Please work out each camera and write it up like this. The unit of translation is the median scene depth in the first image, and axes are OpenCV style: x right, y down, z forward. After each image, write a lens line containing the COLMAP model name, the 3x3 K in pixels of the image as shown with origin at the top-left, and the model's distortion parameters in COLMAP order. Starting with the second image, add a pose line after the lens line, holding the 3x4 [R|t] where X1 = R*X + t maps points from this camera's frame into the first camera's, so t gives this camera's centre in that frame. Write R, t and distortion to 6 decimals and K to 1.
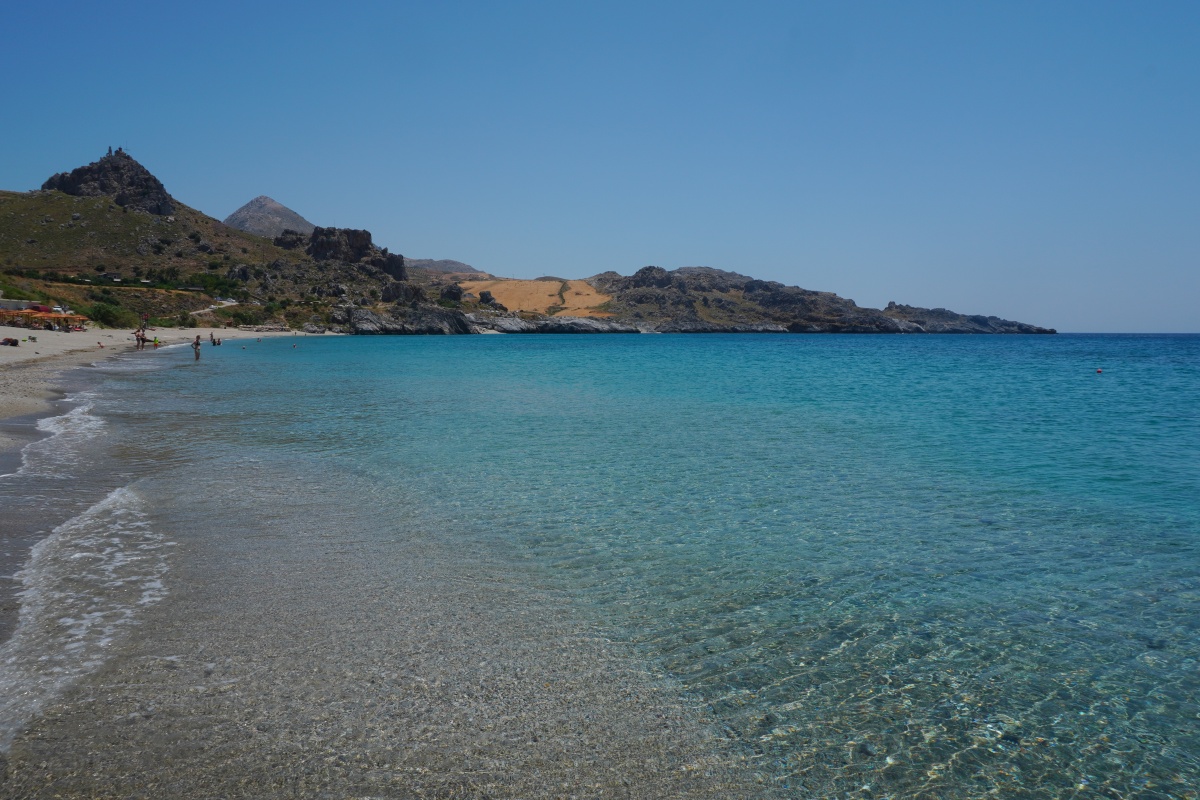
lens RADIAL K [[805.8, 0, 600.0], [0, 805.8, 400.0], [0, 0, 1]] dist [-0.048145, 0.049012]
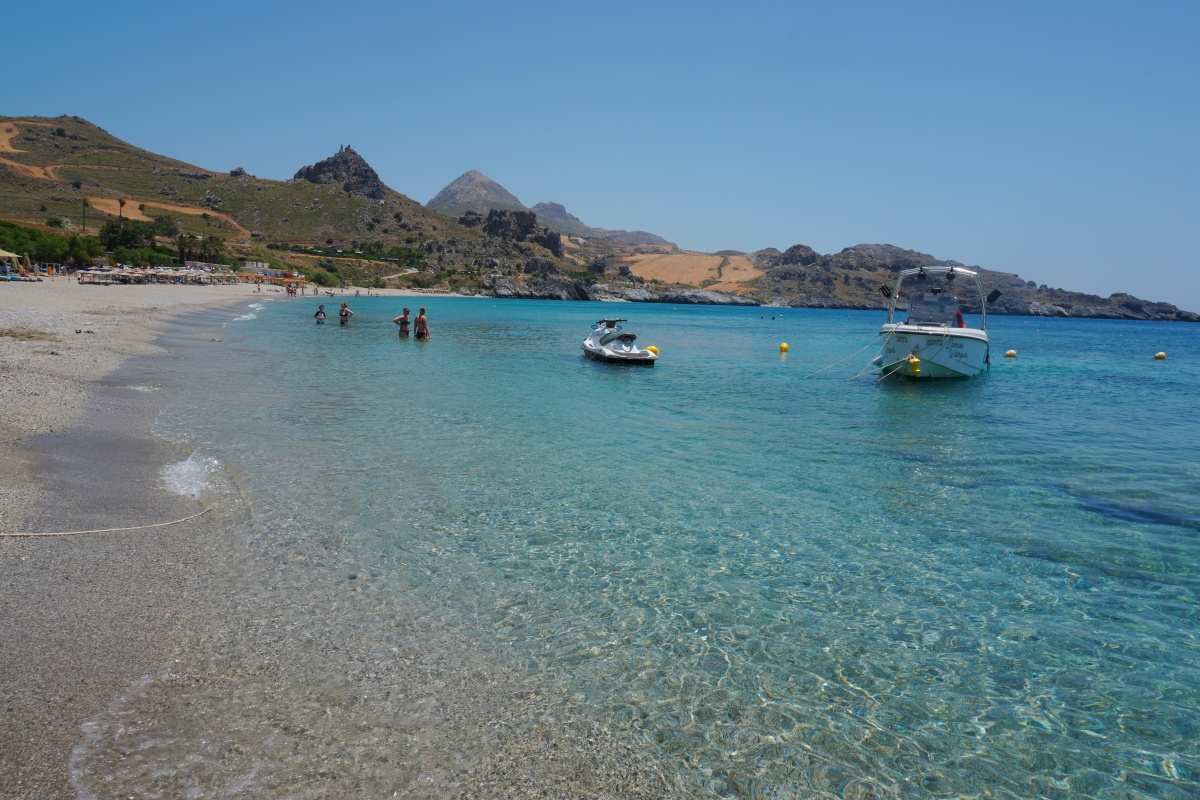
lens RADIAL K [[805.8, 0, 600.0], [0, 805.8, 400.0], [0, 0, 1]] dist [-0.048145, 0.049012]
pose [[0.969950, 0.062798, -0.235062, 0.116034], [-0.054416, 0.997635, 0.041984, 0.014019], [0.237143, -0.027931, 0.971073, -0.162122]]
